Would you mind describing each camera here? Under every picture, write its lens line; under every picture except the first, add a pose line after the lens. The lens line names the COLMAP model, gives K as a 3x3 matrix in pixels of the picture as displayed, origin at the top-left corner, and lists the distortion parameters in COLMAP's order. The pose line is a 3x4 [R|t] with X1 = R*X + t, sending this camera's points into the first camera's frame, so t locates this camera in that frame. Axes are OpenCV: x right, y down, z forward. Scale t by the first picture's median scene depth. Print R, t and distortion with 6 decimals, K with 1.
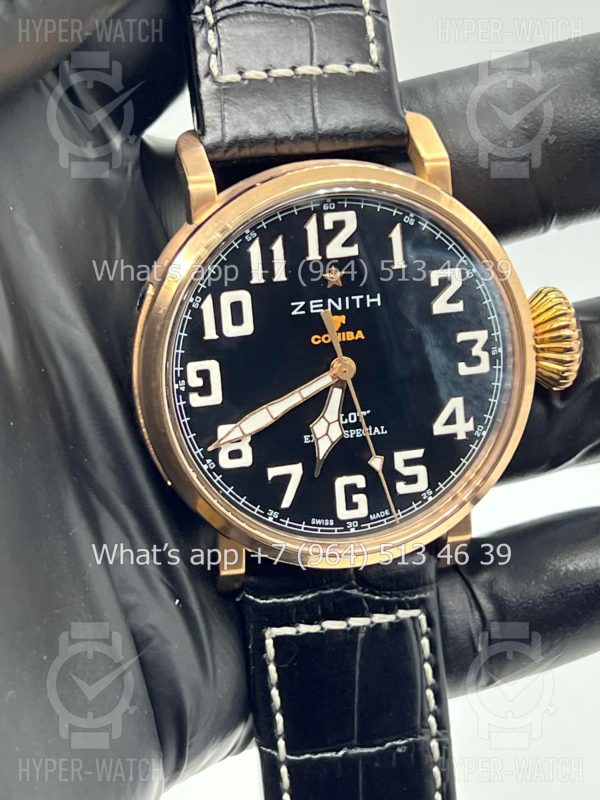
lens RADIAL K [[1862.6, 0, 316.9], [0, 1862.6, 405.5], [0, 0, 1]] dist [0.309333, 0.000000]
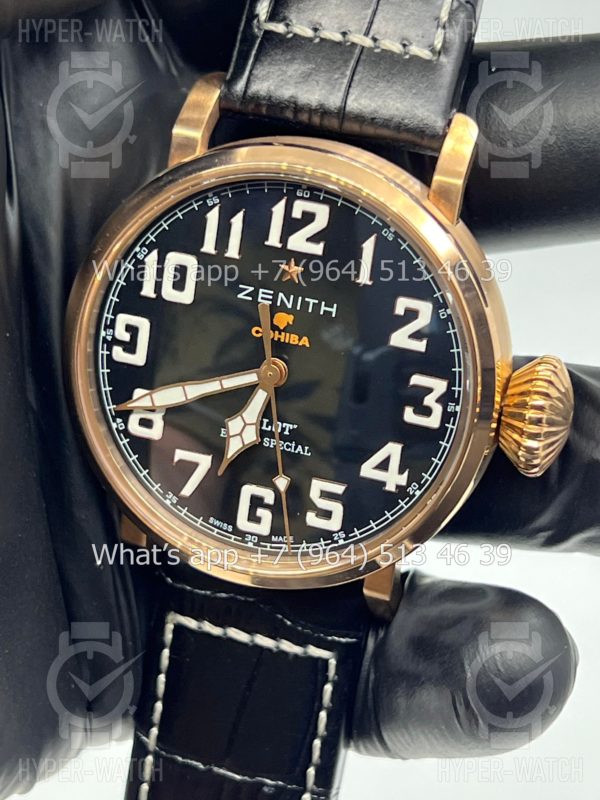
lens RADIAL K [[1862.6, 0, 299.9], [0, 1862.6, 411.9], [0, 0, 1]] dist [0.309333, 0.000000]
pose [[0.859287, 0.320069, -0.398977, 0.386761], [-0.294016, 0.947357, 0.126763, -0.118052], [0.418547, 0.008380, 0.908157, 0.186546]]
